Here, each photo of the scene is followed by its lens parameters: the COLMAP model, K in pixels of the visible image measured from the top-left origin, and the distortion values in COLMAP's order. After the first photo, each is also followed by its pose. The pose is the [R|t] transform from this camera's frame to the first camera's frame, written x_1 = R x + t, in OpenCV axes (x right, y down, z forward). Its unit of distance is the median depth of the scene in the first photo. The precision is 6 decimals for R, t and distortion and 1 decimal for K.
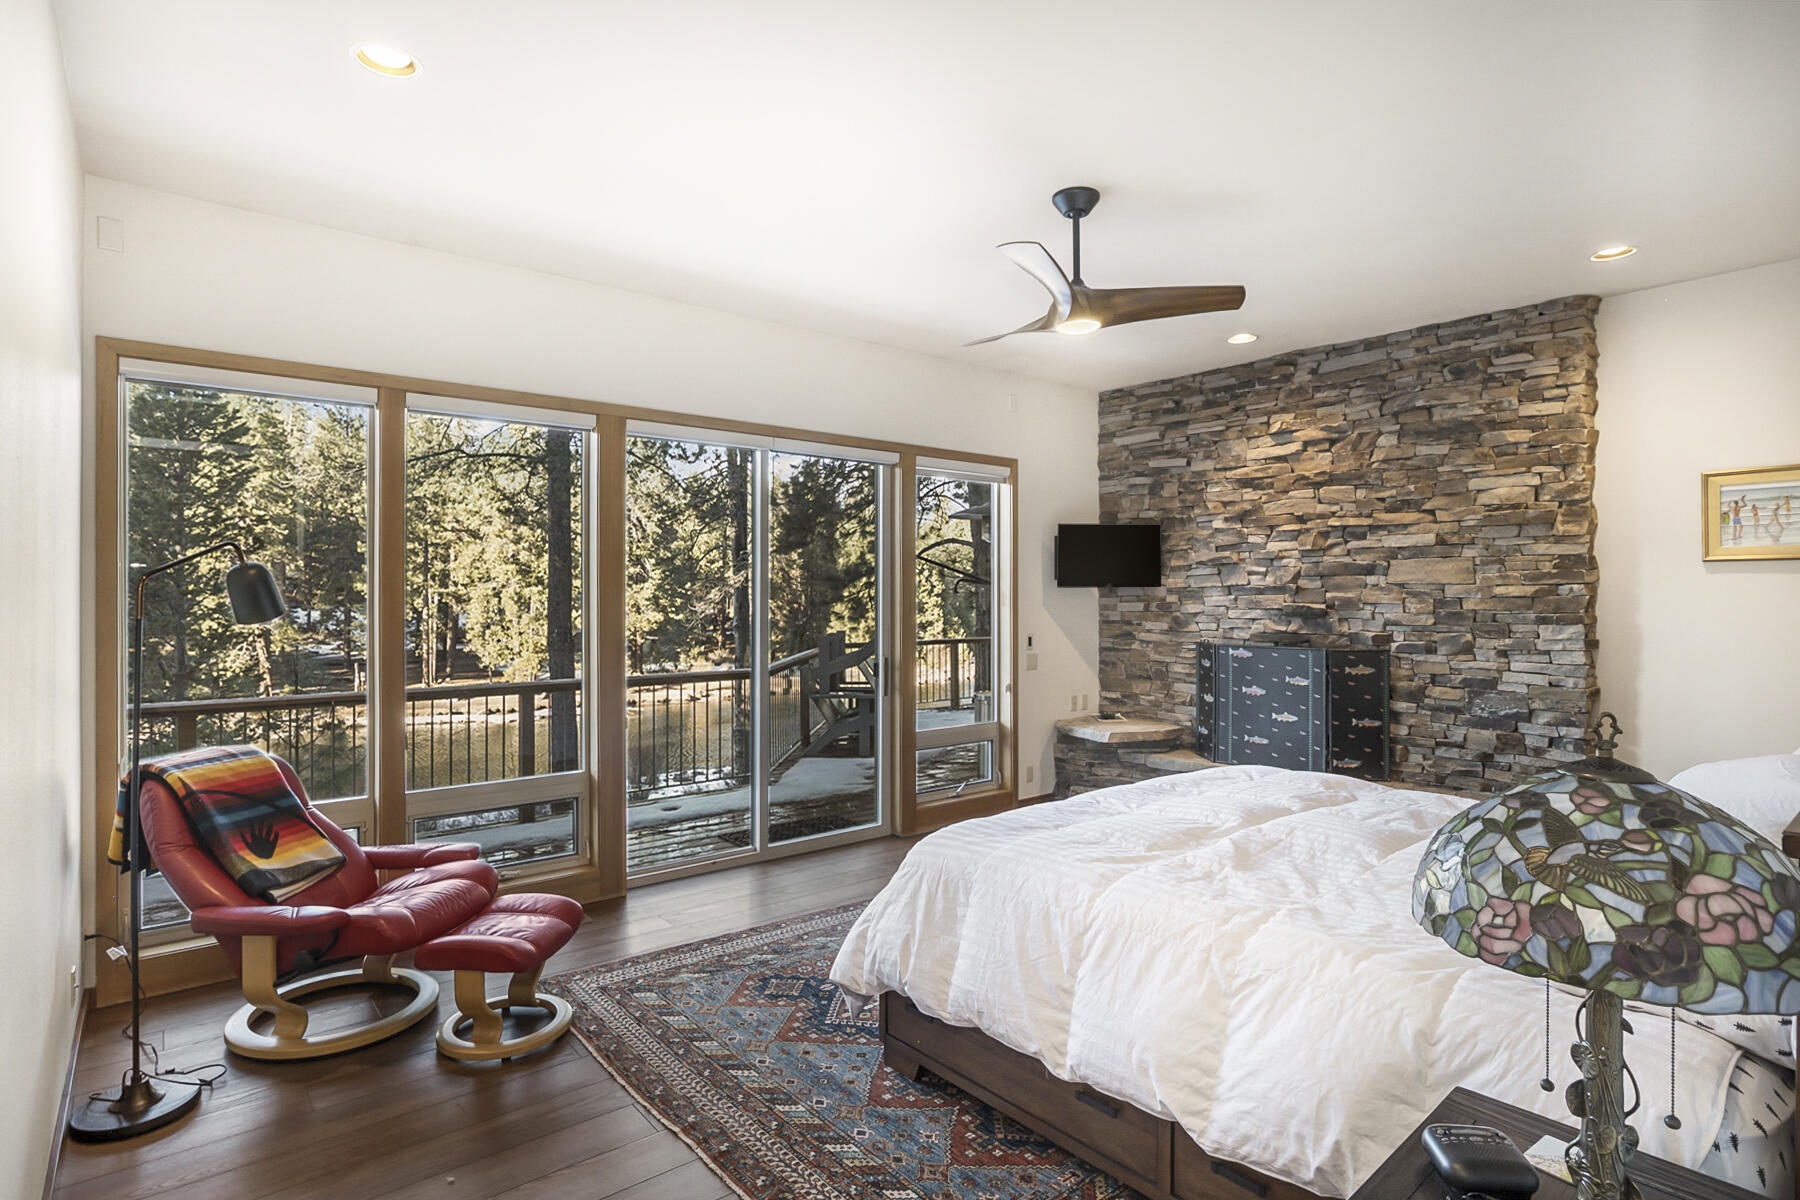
lens RADIAL K [[923.8, 0, 901.6], [0, 923.8, 604.5], [0, 0, 1]] dist [-0.013212, 0.002896]
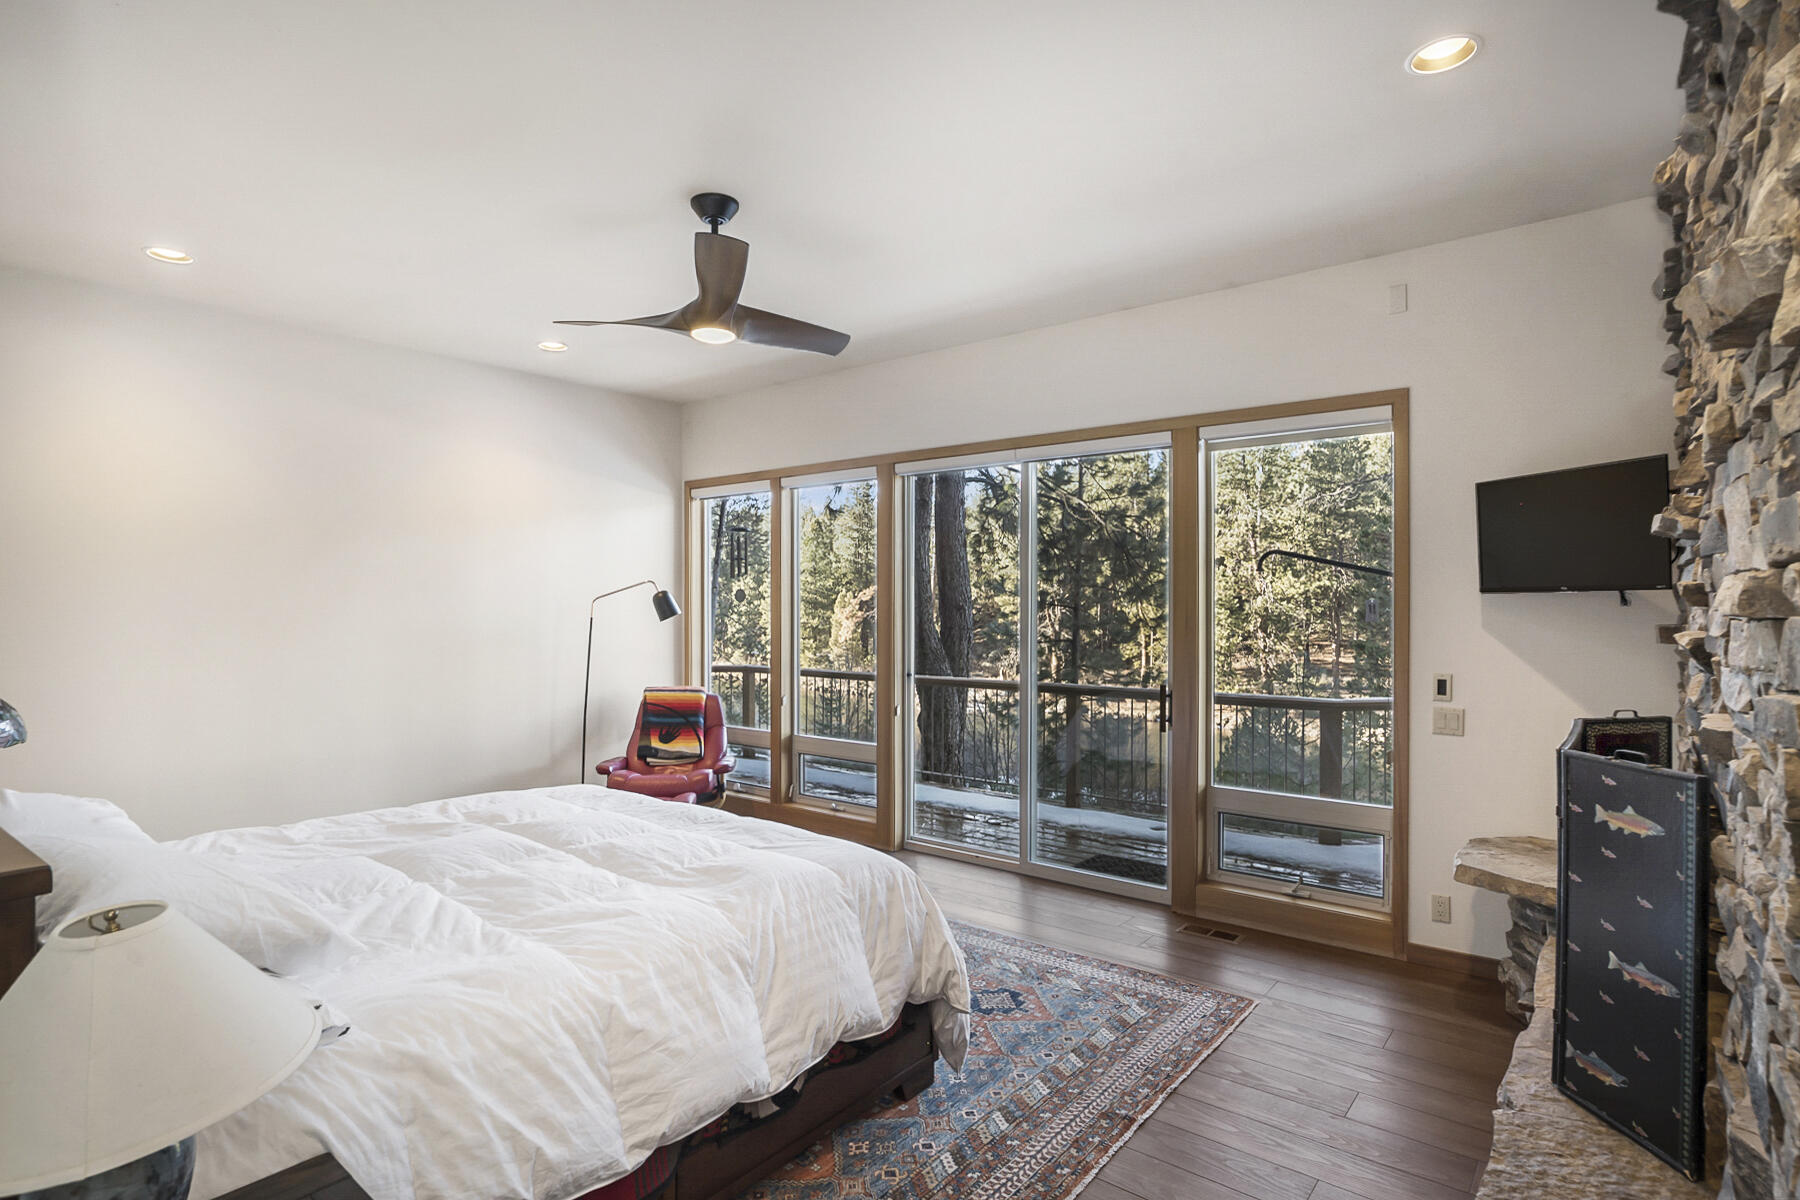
lens RADIAL K [[923.8, 0, 892.2], [0, 923.8, 599.3], [0, 0, 1]] dist [-0.013212, 0.002896]
pose [[0.202850, -0.007181, -0.979183, 0.765467], [-0.010604, 0.999898, -0.009529, -0.008164], [0.979152, 0.012316, 0.202753, 0.628980]]
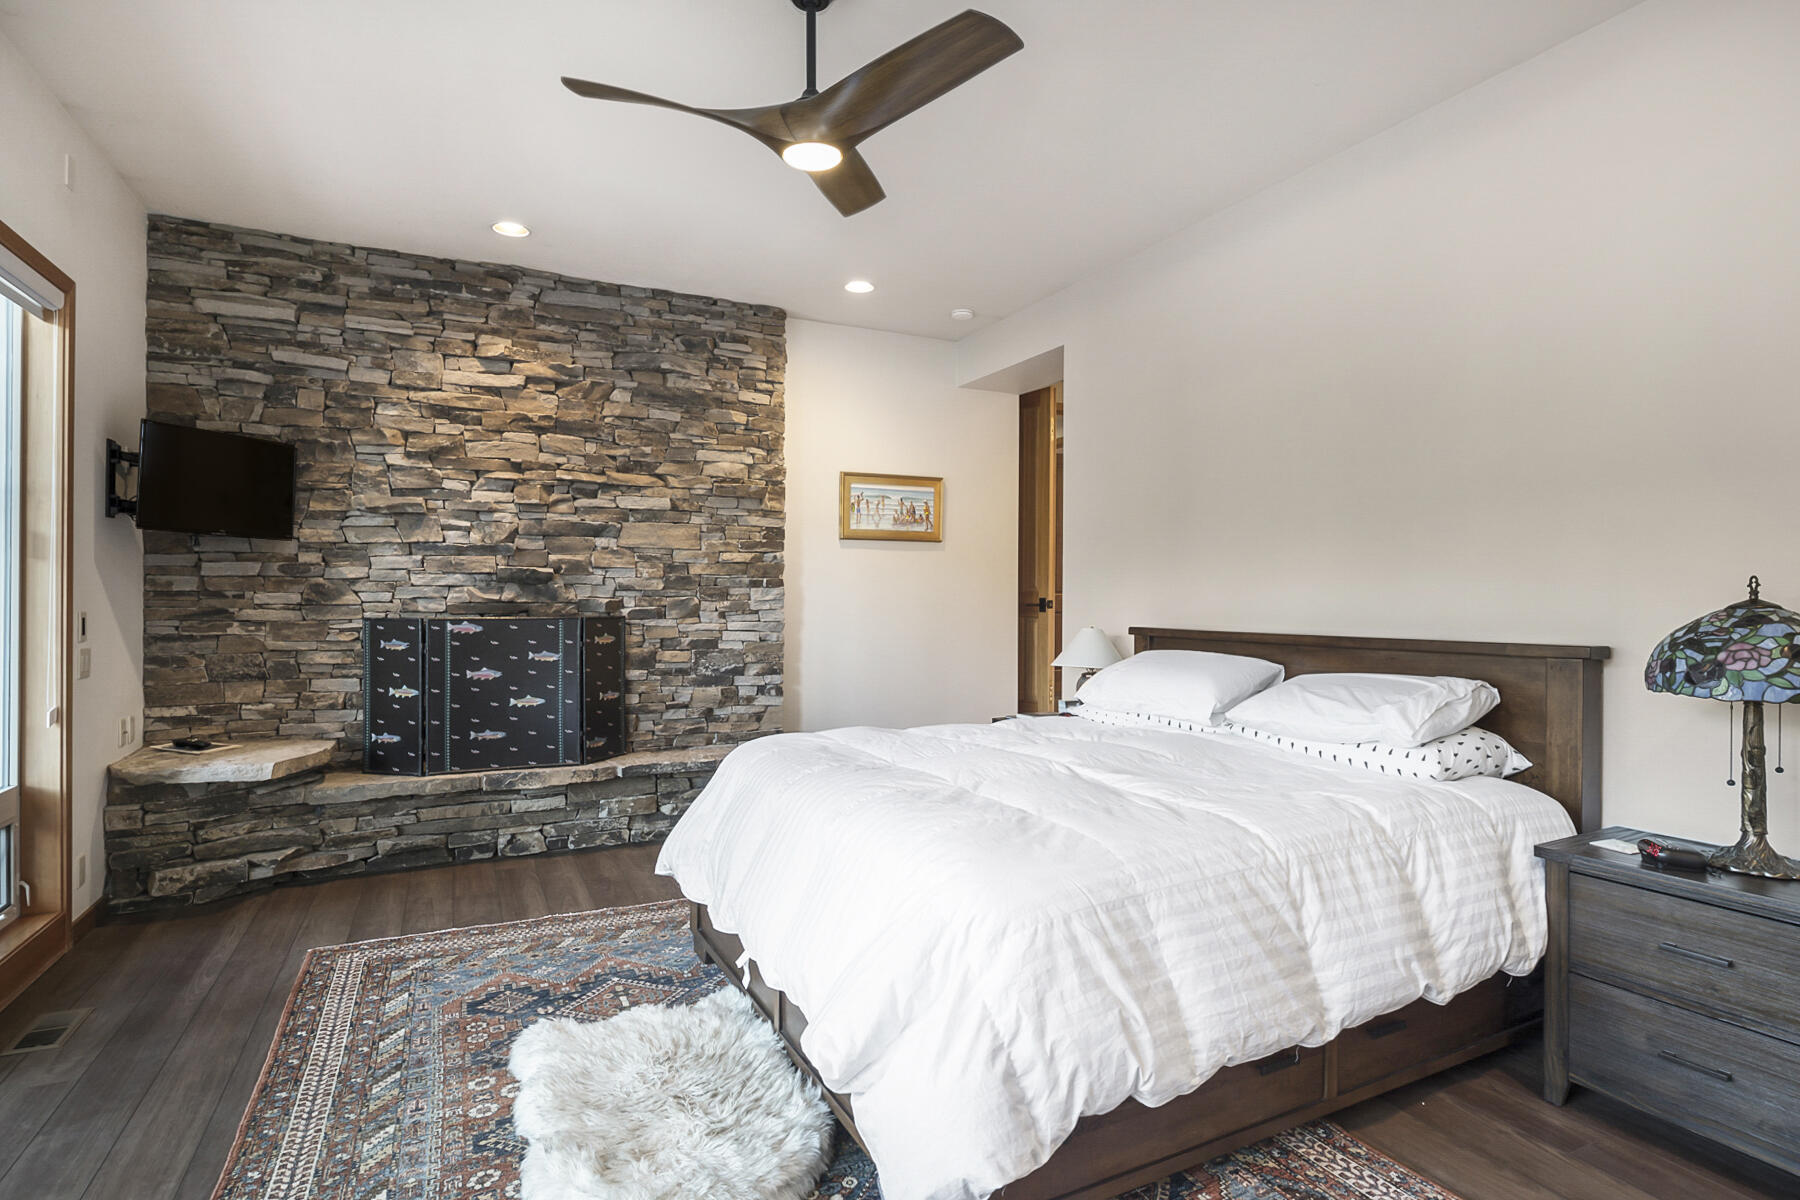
lens RADIAL K [[923.8, 0, 892.7], [0, 923.8, 601.8], [0, 0, 1]] dist [-0.013212, 0.002896]
pose [[0.231694, -0.003436, 0.972783, -0.323444], [0.007247, 0.999972, 0.001806, 0.033504], [-0.972762, 0.006631, 0.231713, 0.490423]]
